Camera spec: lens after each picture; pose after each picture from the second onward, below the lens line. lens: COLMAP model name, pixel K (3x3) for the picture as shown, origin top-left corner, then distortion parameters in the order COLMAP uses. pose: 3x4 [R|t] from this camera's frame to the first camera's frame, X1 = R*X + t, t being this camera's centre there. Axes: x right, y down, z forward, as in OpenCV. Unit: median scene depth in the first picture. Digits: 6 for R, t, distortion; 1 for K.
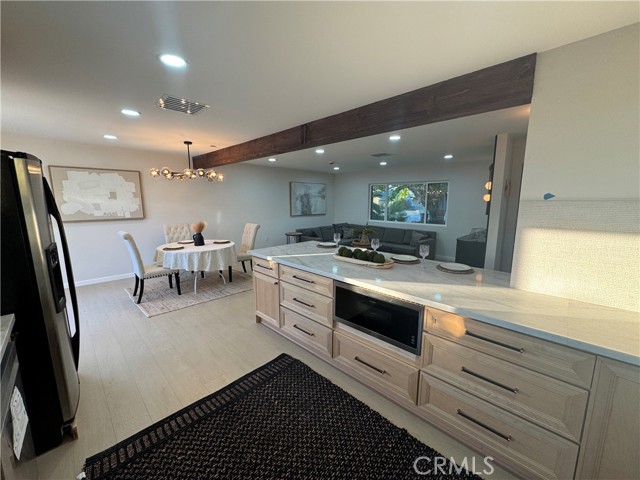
lens RADIAL K [[254.7, 0, 319.2], [0, 254.7, 239.2], [0, 0, 1]] dist [-0.001719, -0.000324]
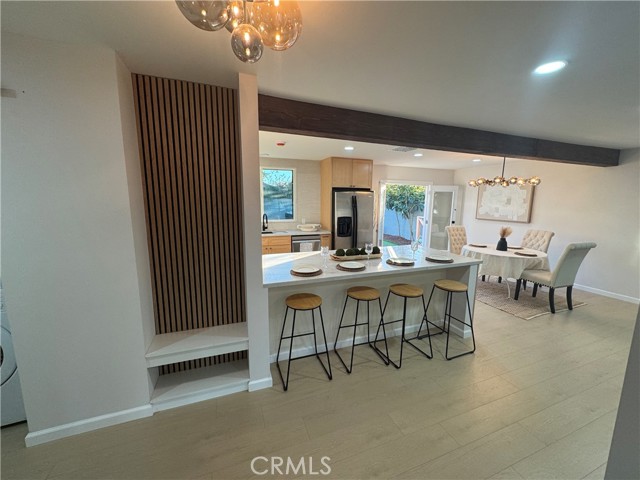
lens RADIAL K [[254.7, 0, 319.3], [0, 254.7, 240.5], [0, 0, 1]] dist [-0.001719, -0.000324]
pose [[-0.417640, 0.133274, -0.898785, 0.412746], [-0.150203, 0.965448, 0.212954, -0.067462], [0.896111, 0.223939, -0.383192, 0.411909]]
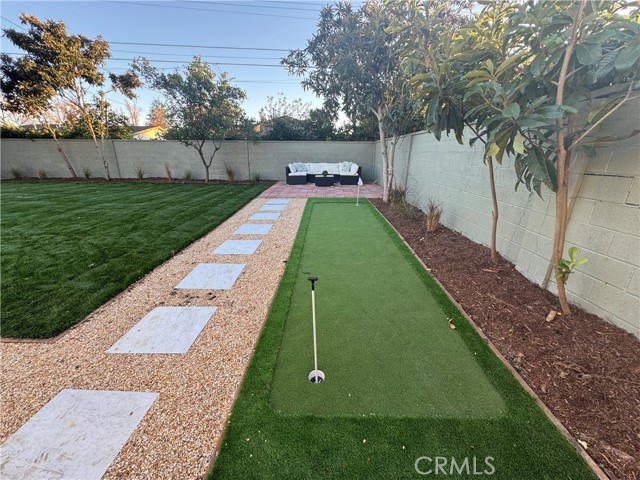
lens RADIAL K [[254.7, 0, 321.0], [0, 254.7, 239.4], [0, 0, 1]] dist [-0.001719, -0.000324]
pose [[-0.712521, 0.219282, -0.666505, -0.745048], [-0.115832, 0.900115, 0.419970, 0.007131], [0.692024, 0.376441, -0.615951, 0.298469]]
